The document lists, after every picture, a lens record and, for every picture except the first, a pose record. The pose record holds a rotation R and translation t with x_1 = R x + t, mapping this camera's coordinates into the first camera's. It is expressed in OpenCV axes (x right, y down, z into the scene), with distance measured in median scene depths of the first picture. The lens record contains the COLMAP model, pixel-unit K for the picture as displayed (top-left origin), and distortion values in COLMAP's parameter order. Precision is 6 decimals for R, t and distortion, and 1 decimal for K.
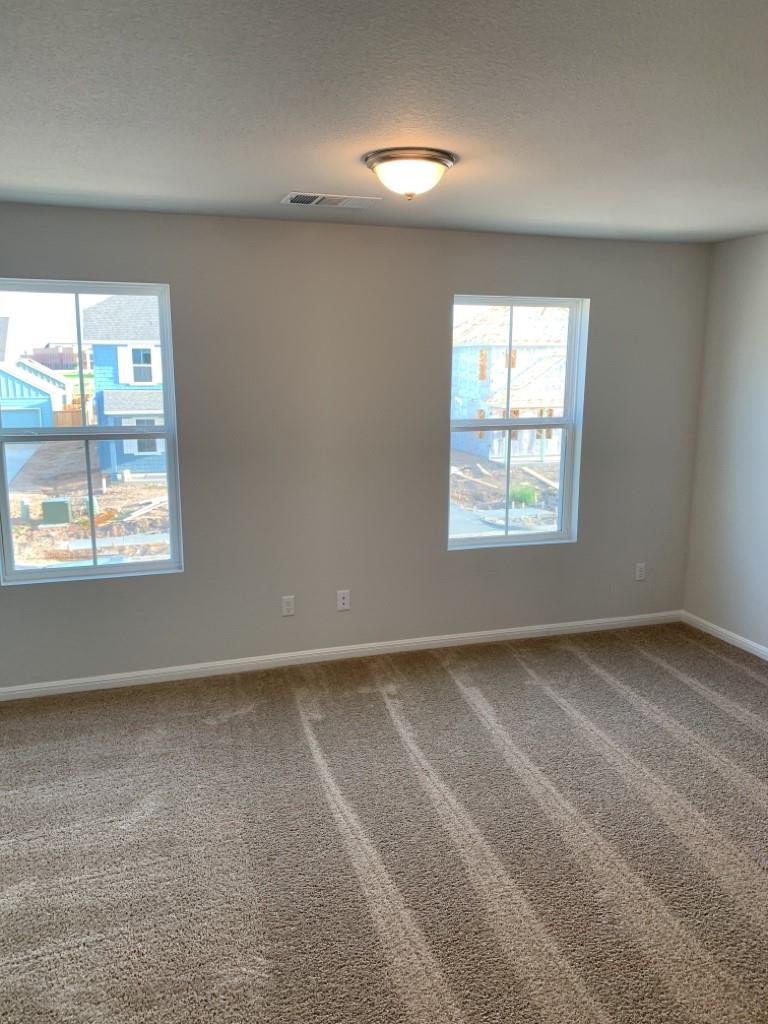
lens RADIAL K [[785.0, 0, 366.0], [0, 785.0, 512.8], [0, 0, 1]] dist [0.049921, -0.086842]
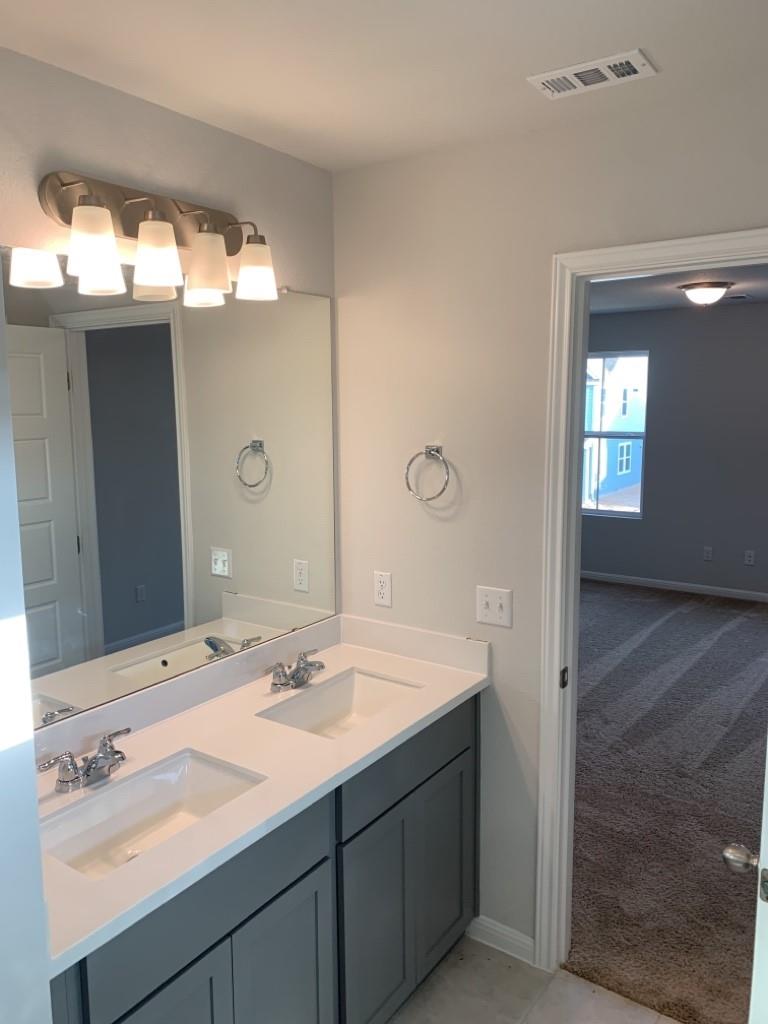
lens RADIAL K [[785.0, 0, 366.0], [0, 785.0, 512.8], [0, 0, 1]] dist [0.049921, -0.086842]
pose [[0.619571, 0.111912, -0.776922, 0.771459], [-0.141092, 0.989541, 0.030023, 0.100135], [0.772156, 0.091016, 0.628881, -0.549263]]
